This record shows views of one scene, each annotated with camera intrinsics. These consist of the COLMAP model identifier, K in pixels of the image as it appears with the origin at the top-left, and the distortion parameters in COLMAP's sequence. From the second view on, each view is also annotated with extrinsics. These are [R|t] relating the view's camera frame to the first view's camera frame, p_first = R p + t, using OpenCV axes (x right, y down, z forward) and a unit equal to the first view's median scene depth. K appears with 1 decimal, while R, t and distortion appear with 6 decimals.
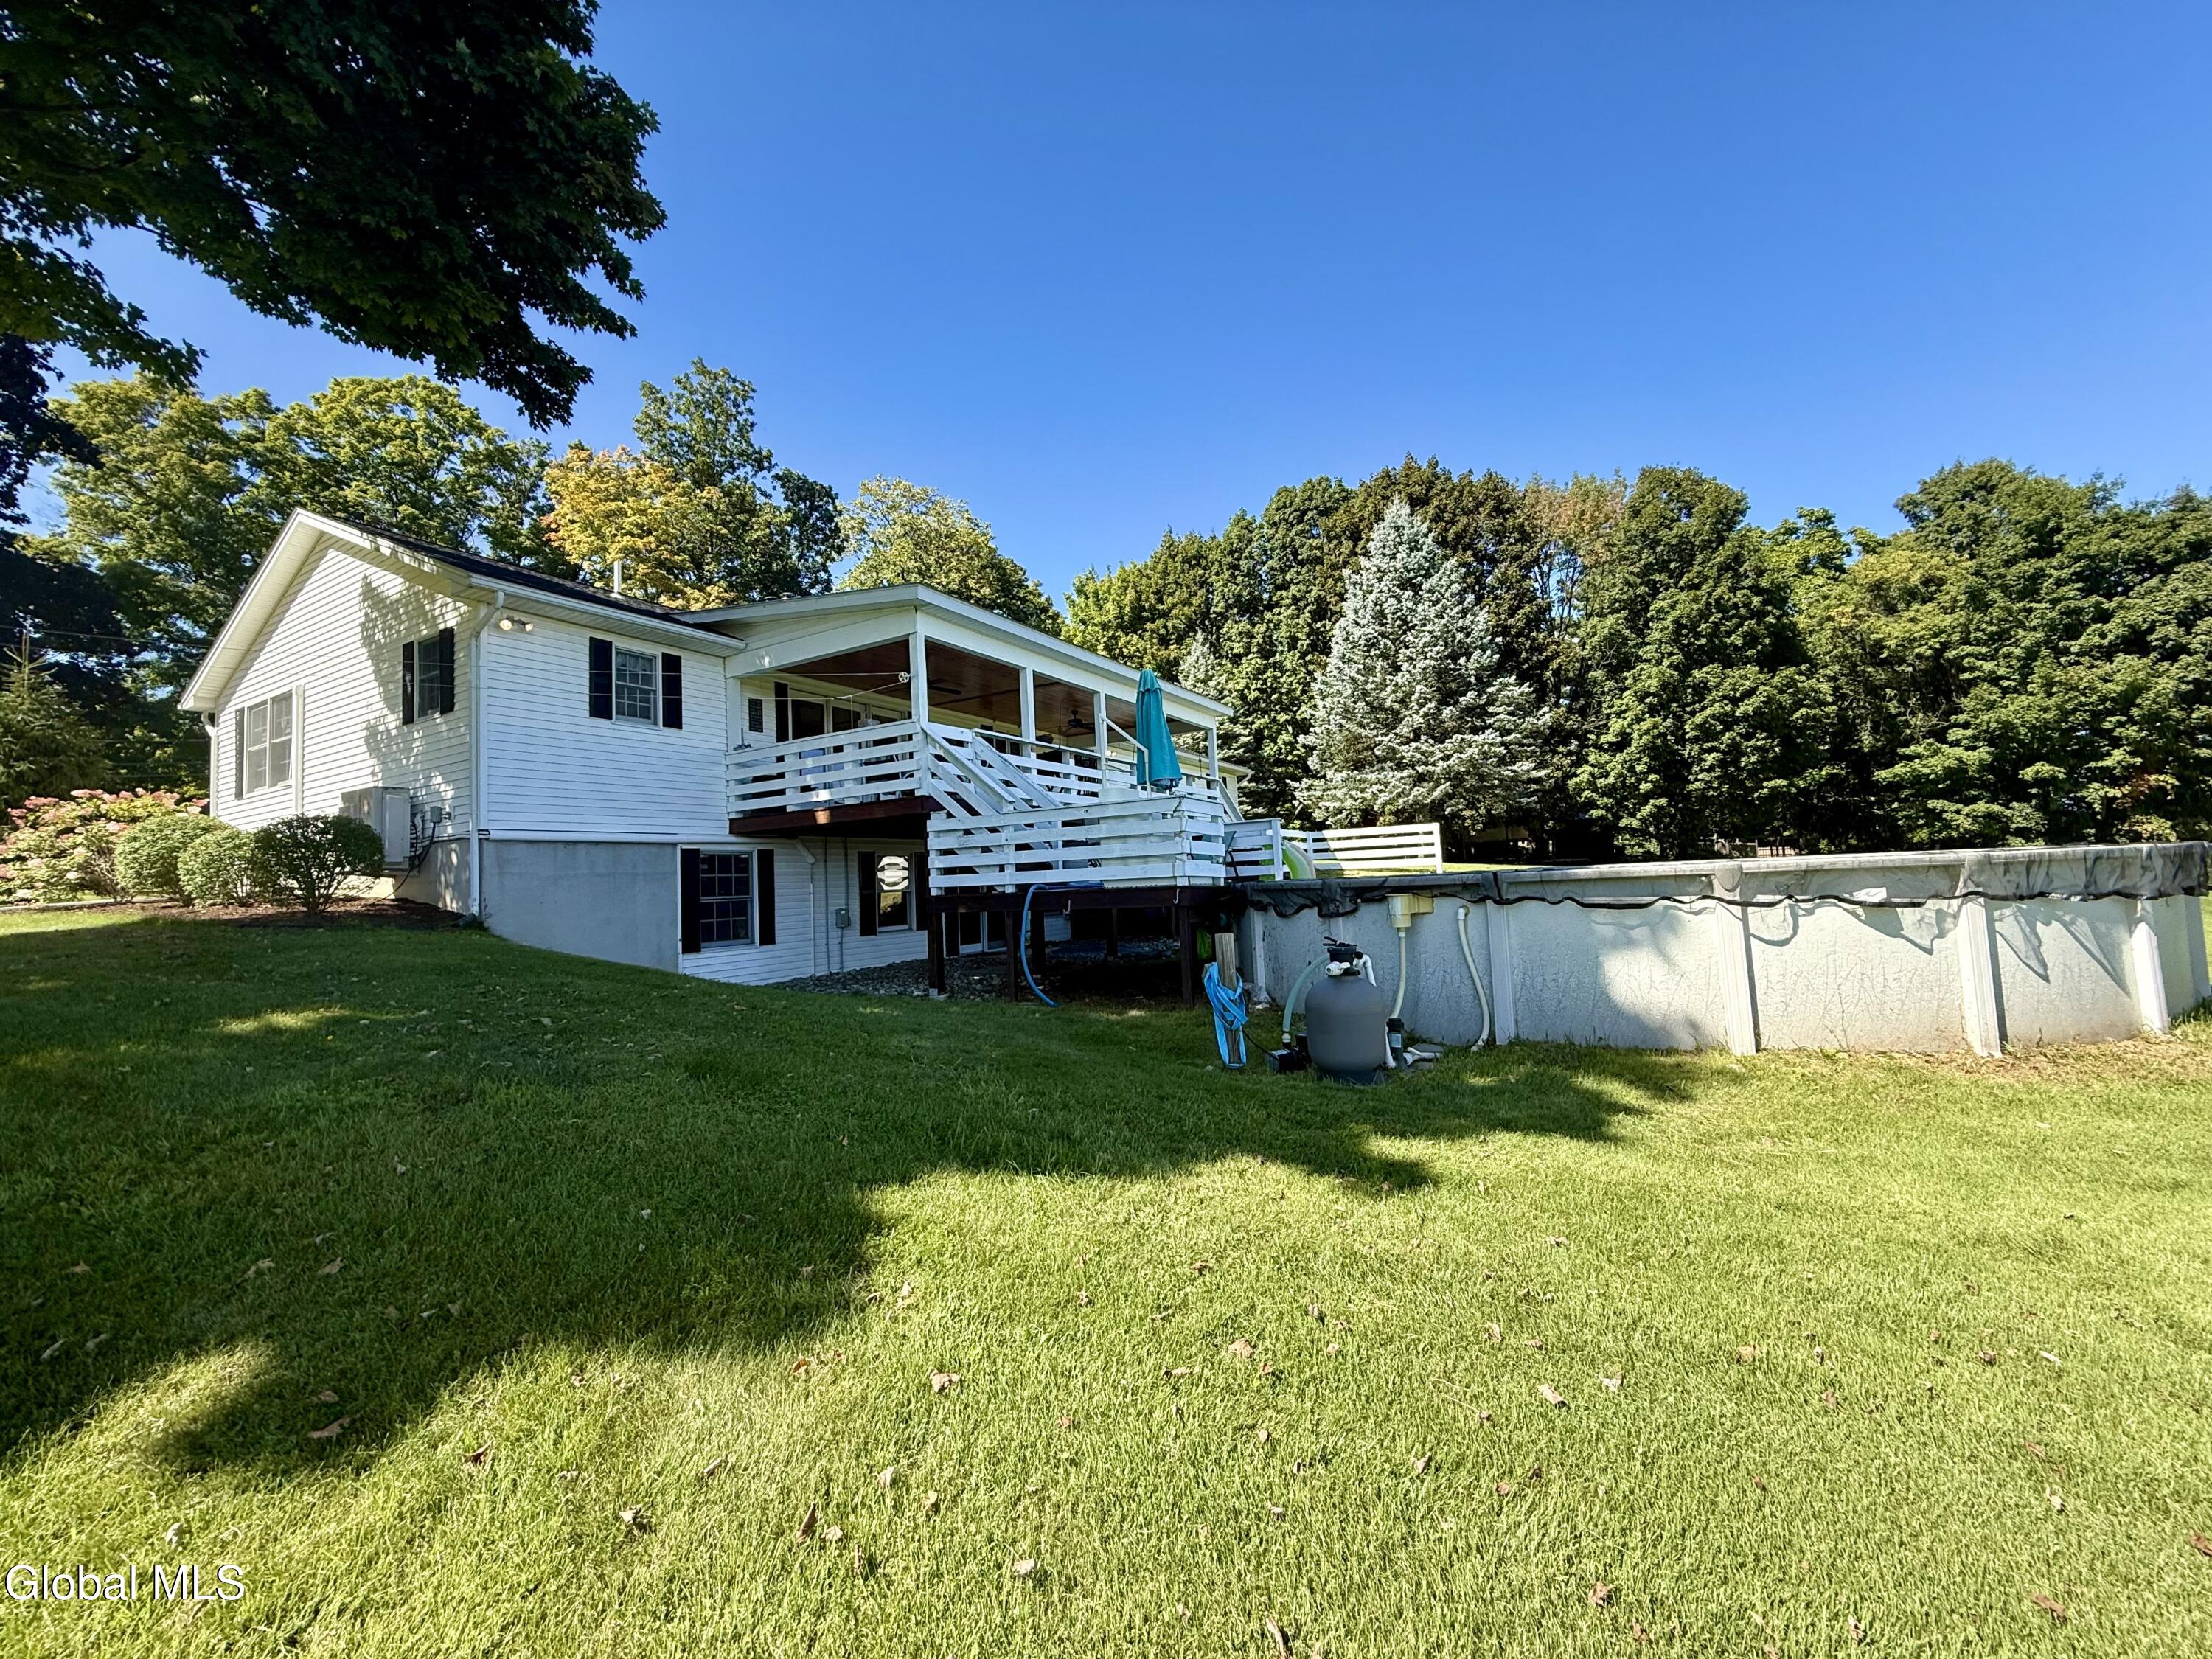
lens RADIAL K [[876.9, 0, 1106.0], [0, 876.9, 829.5], [0, 0, 1]] dist [-0.003893, 0.000150]
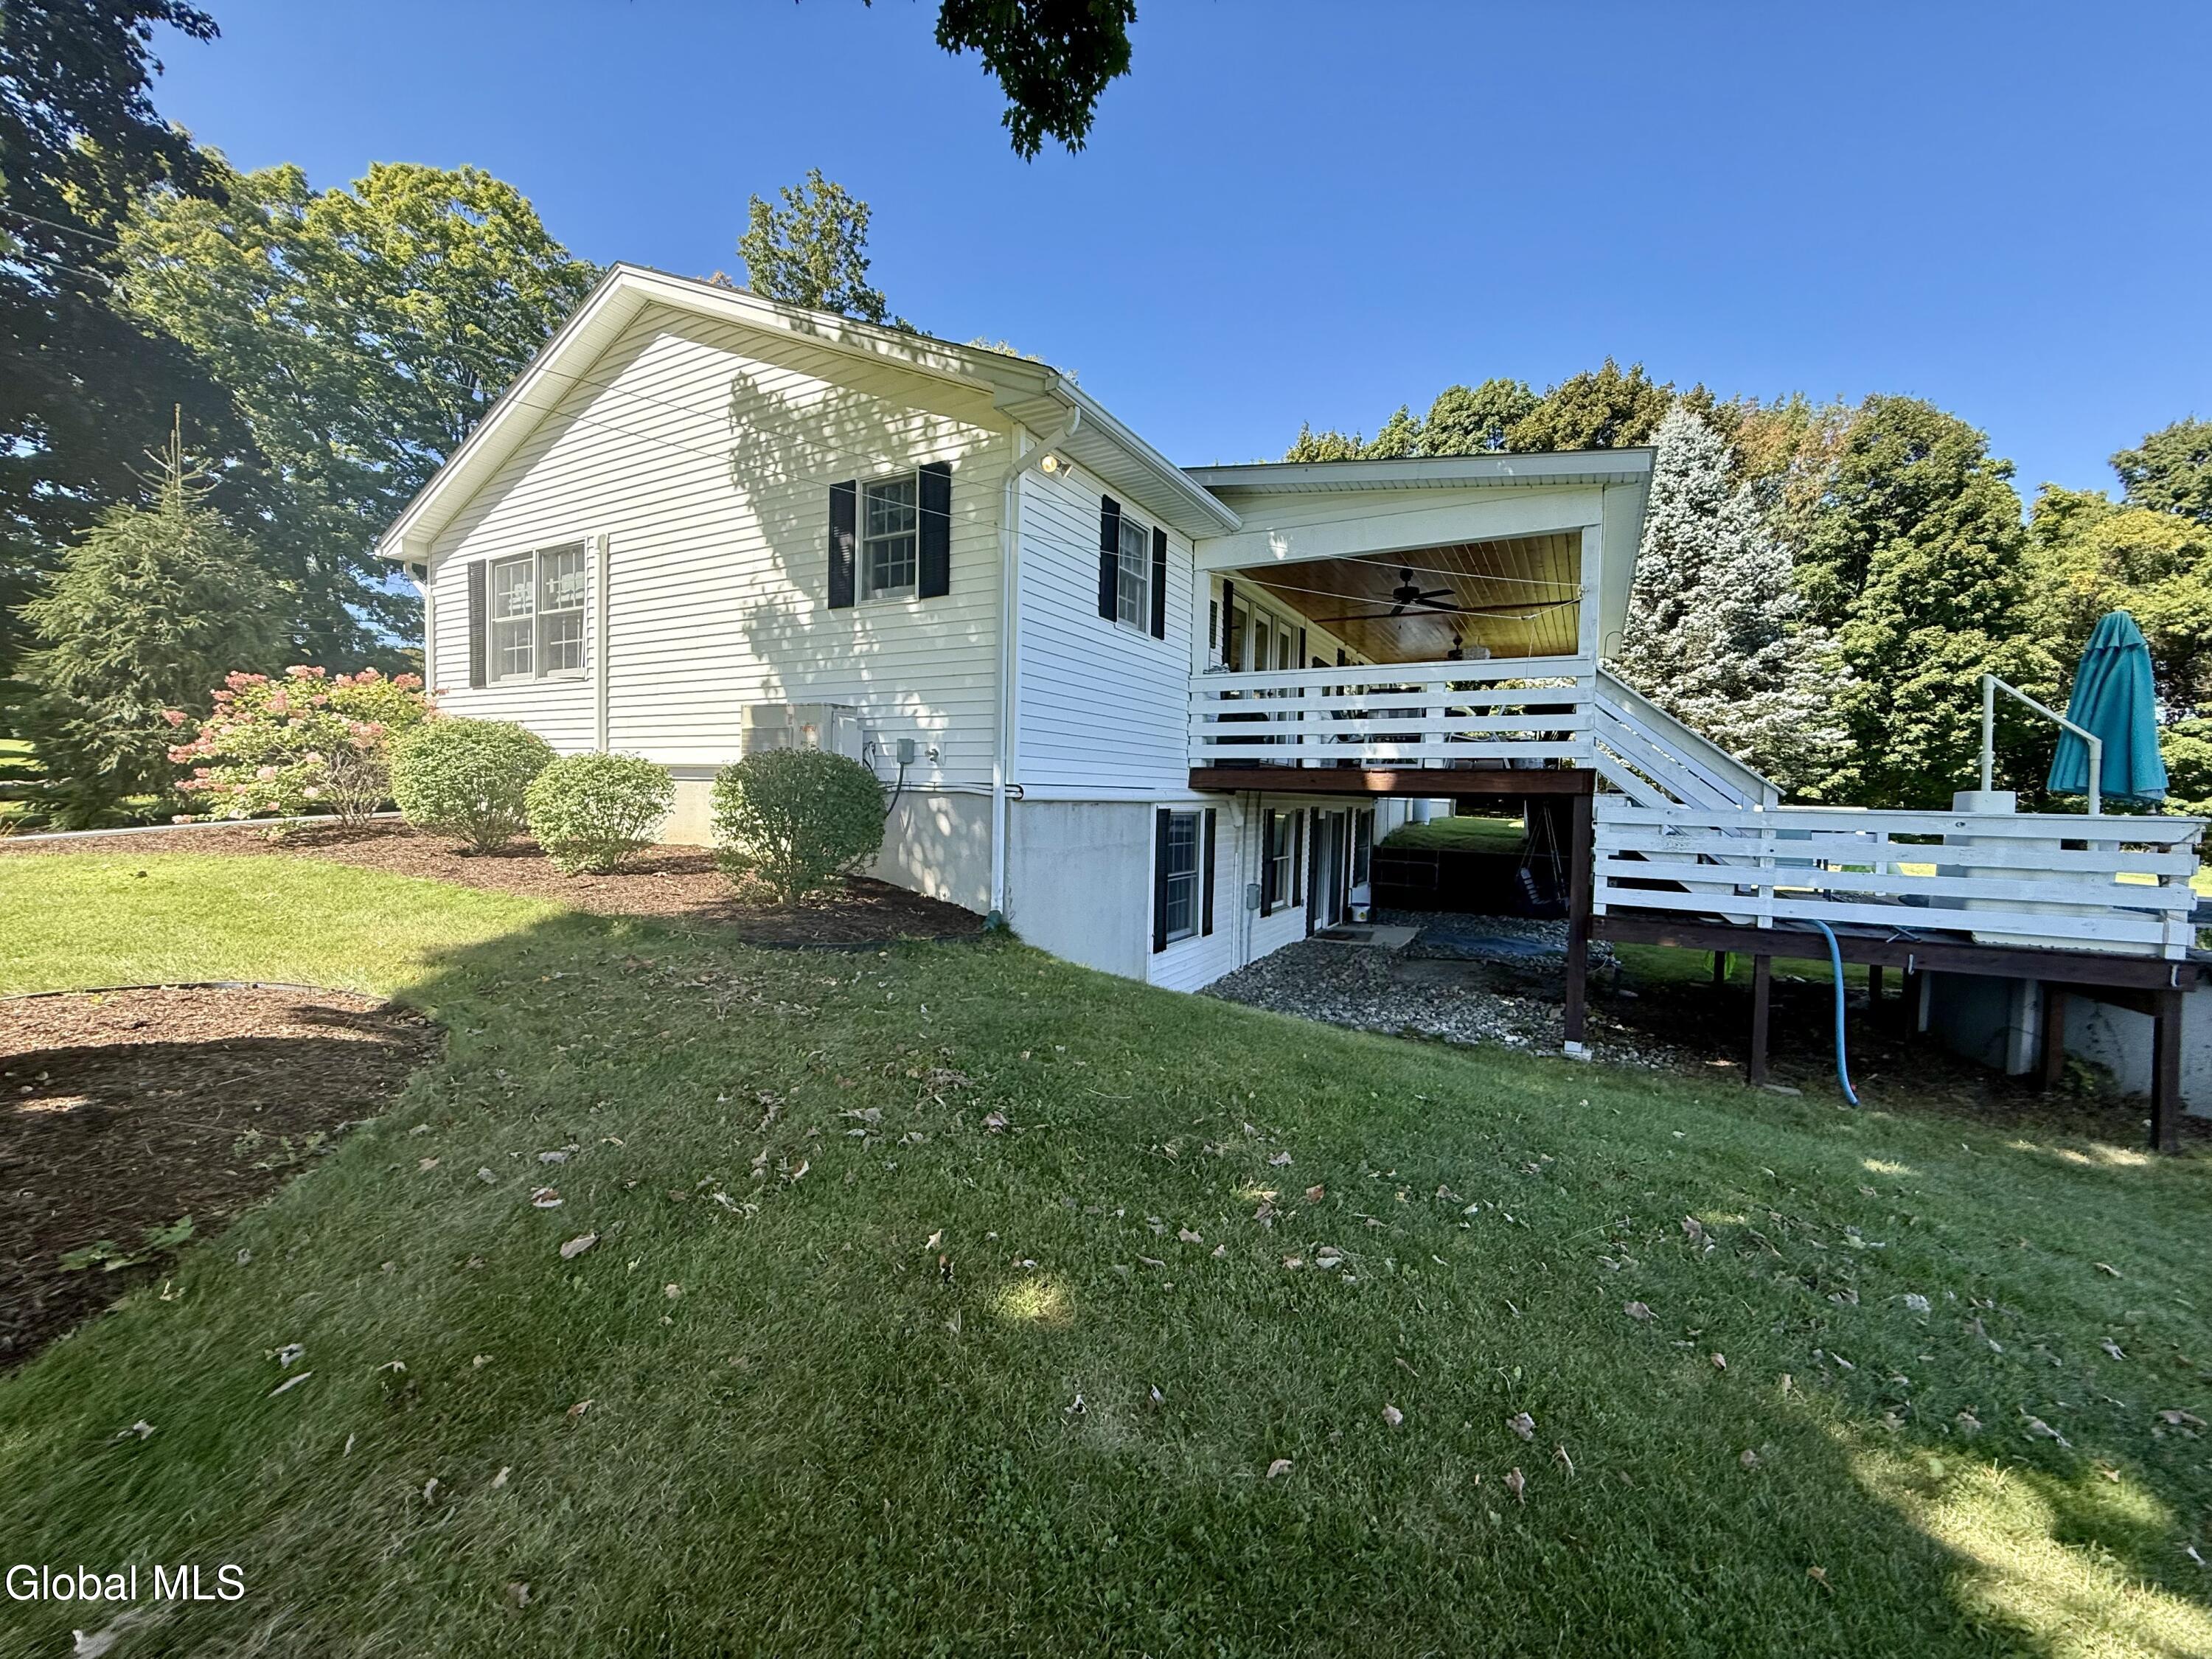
lens RADIAL K [[876.9, 0, 1106.0], [0, 876.9, 829.5], [0, 0, 1]] dist [-0.003893, 0.000150]
pose [[0.997424, 0.068111, 0.022497, -0.234694], [-0.070033, 0.992512, 0.100075, -0.013276], [-0.015512, -0.101393, 0.994726, 0.123443]]
